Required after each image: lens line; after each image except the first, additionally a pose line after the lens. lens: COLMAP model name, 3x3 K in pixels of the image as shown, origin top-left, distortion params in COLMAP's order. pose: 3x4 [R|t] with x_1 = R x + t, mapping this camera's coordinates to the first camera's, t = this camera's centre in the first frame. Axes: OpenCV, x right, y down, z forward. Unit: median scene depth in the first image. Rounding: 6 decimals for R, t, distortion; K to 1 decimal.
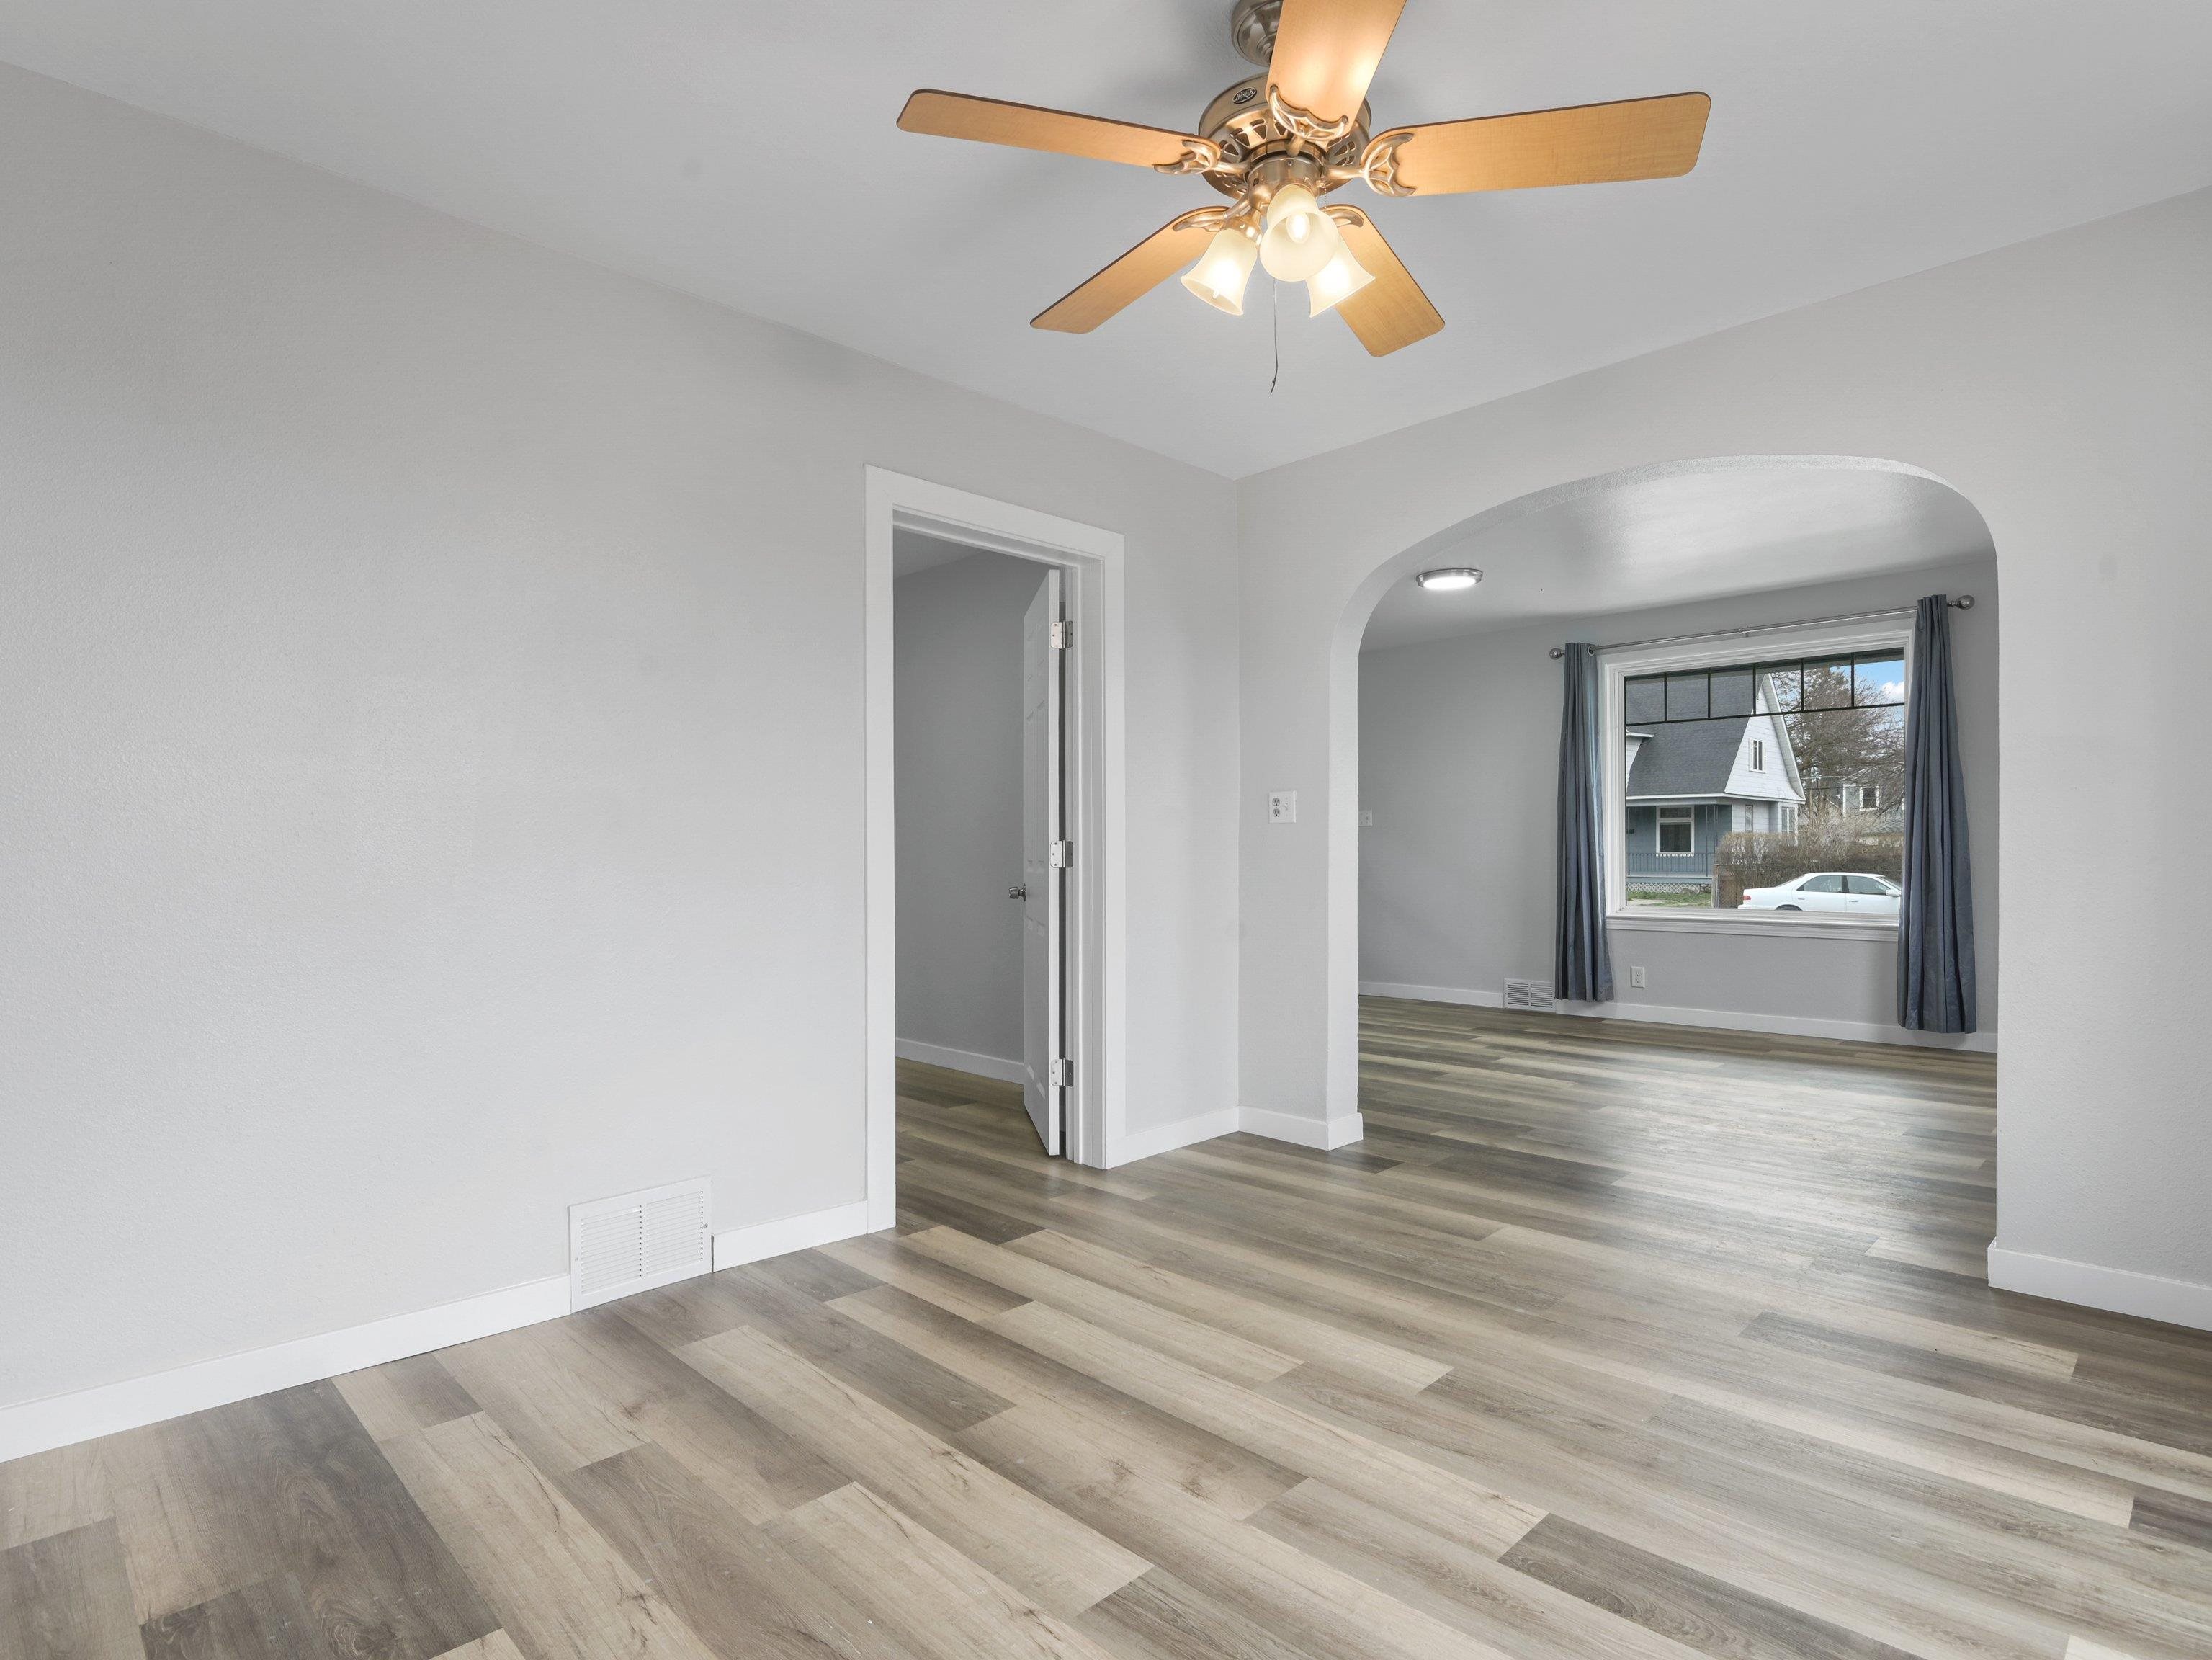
lens RADIAL K [[1157.3, 0, 1092.0], [0, 1157.3, 836.3], [0, 0, 1]] dist [-0.007302, -0.006996]
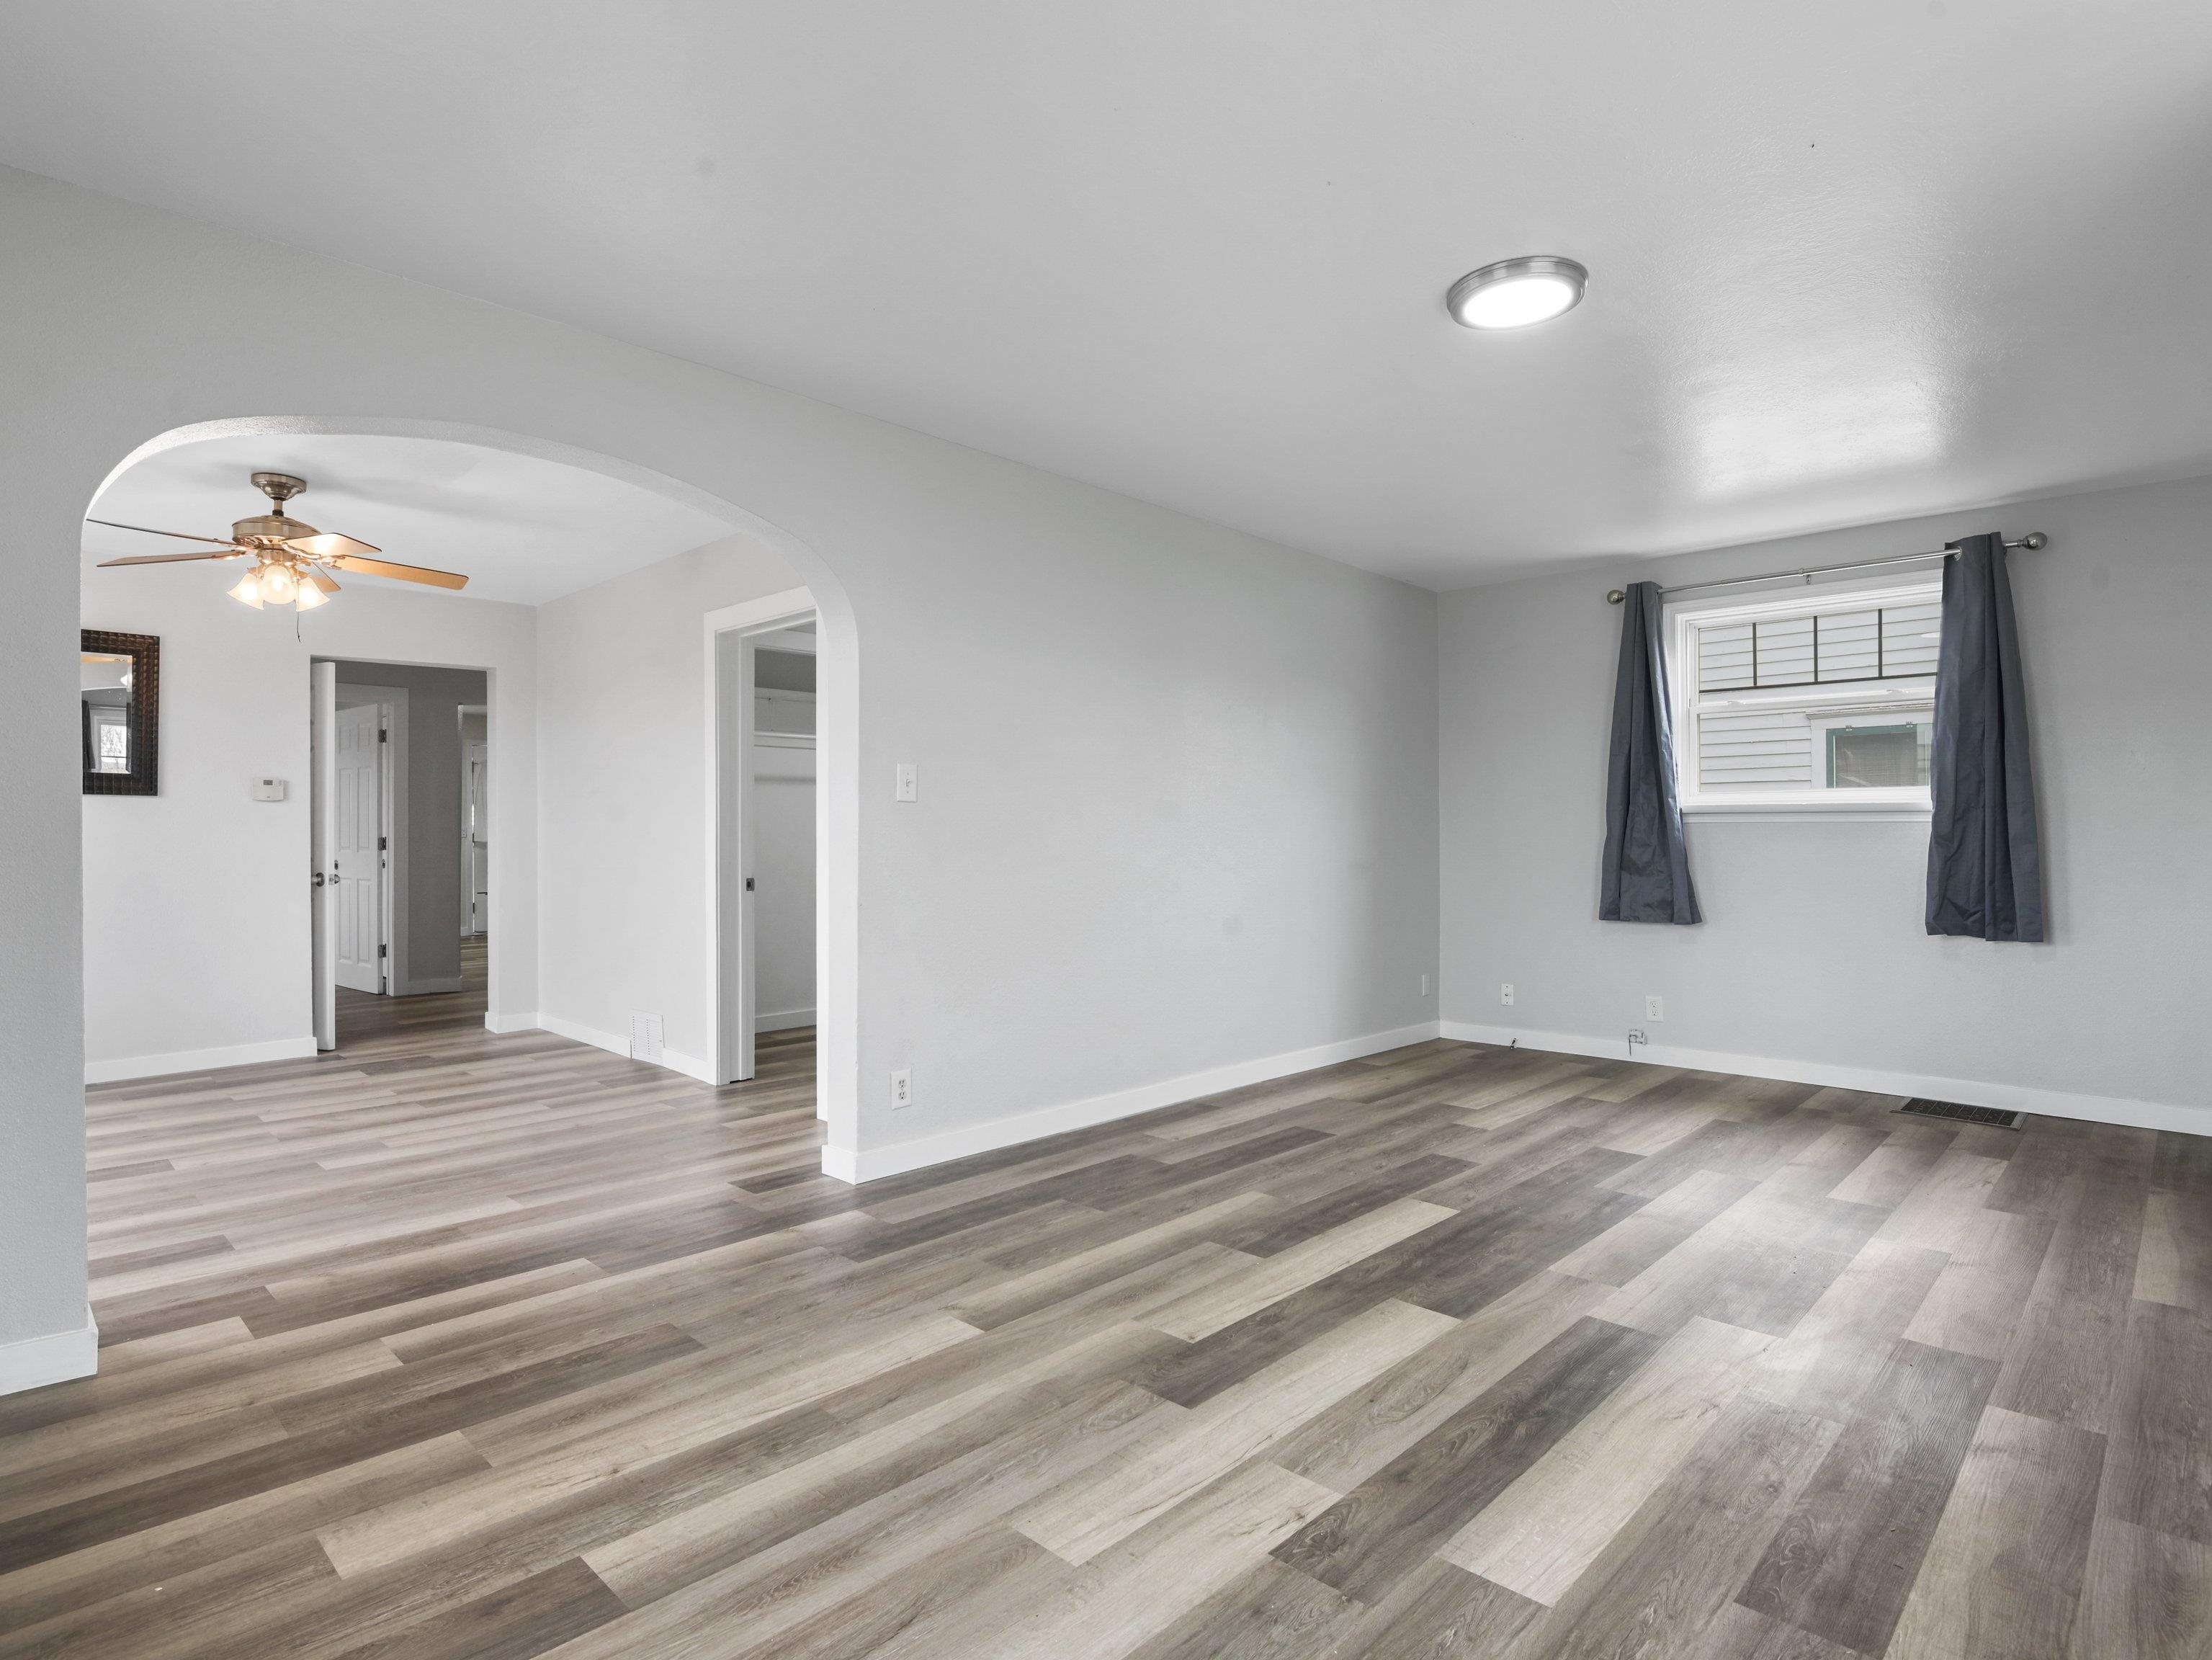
lens RADIAL K [[1157.3, 0, 1093.7], [0, 1157.3, 835.2], [0, 0, 1]] dist [-0.007302, -0.006996]
pose [[0.017287, 0.005690, -0.999834, 2.103620], [0.012688, 0.999902, 0.005910, -0.015052], [0.999770, -0.012788, 0.017213, 2.208412]]
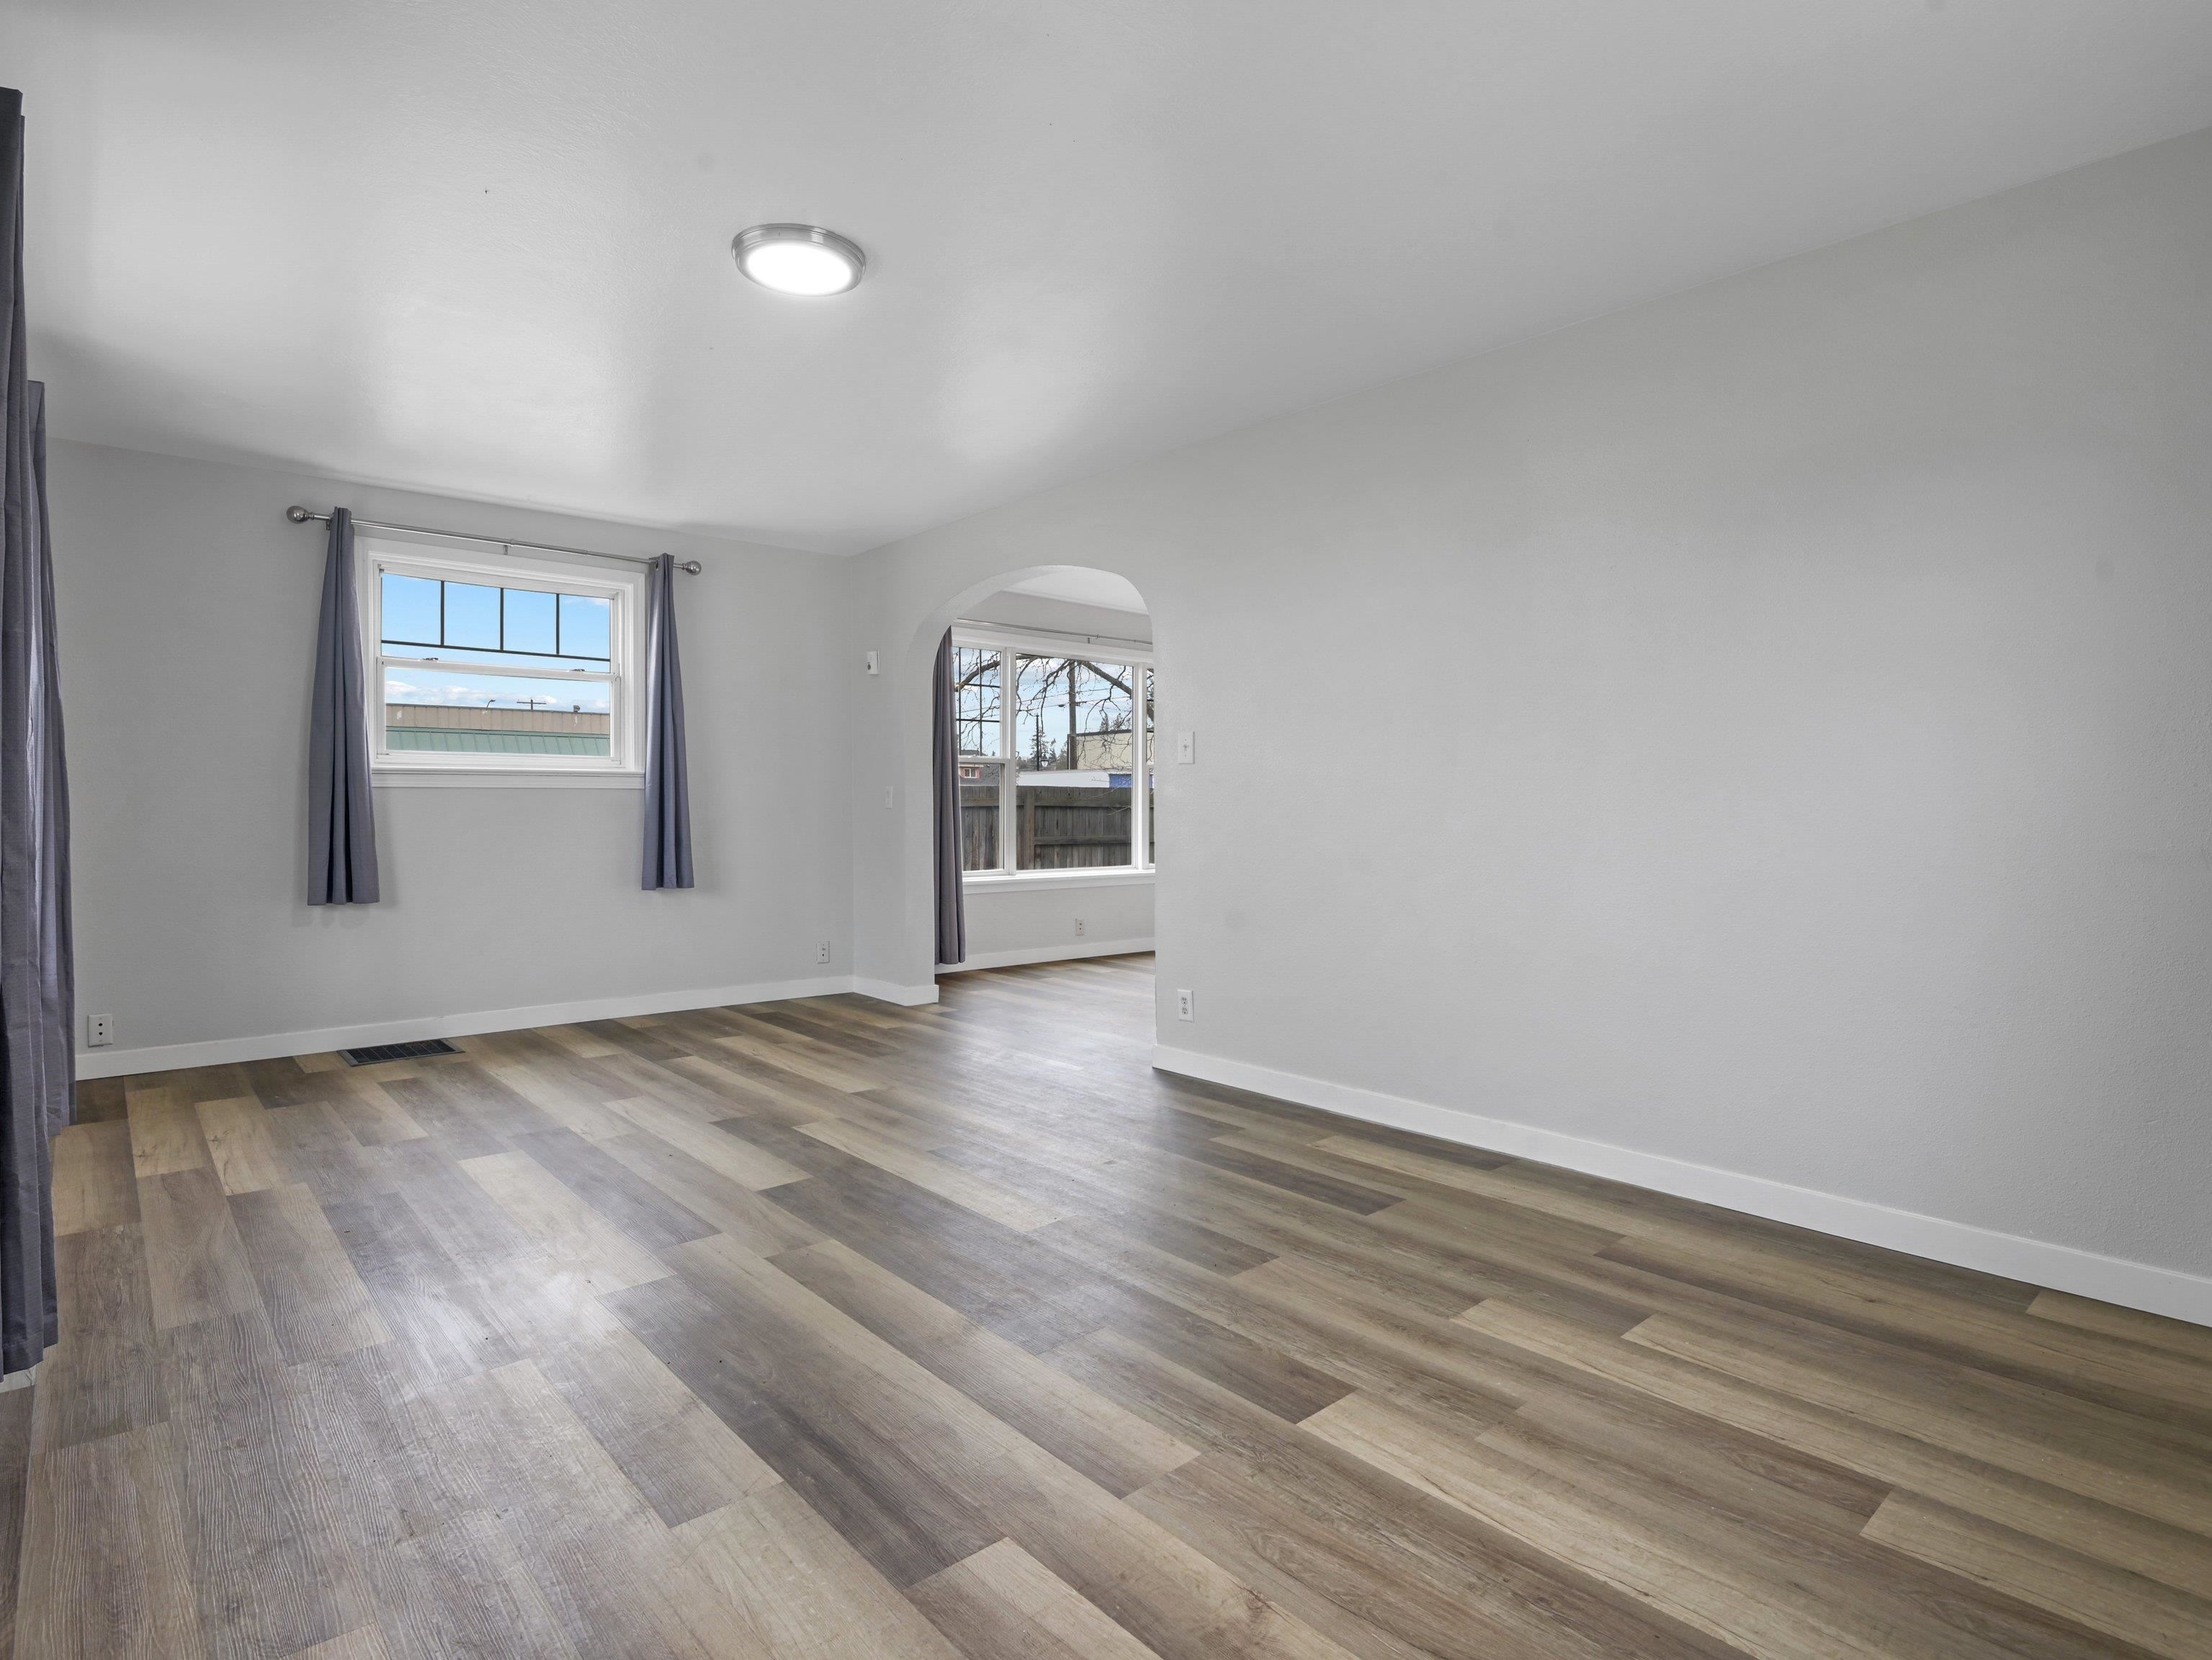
lens RADIAL K [[1157.3, 0, 1090.3], [0, 1157.3, 823.5], [0, 0, 1]] dist [-0.007302, -0.006996]
pose [[-0.997969, 0.007200, 0.063292, 0.415010], [0.007535, 0.999959, 0.005063, 0.035822], [-0.063253, 0.005530, -0.997982, 4.003434]]
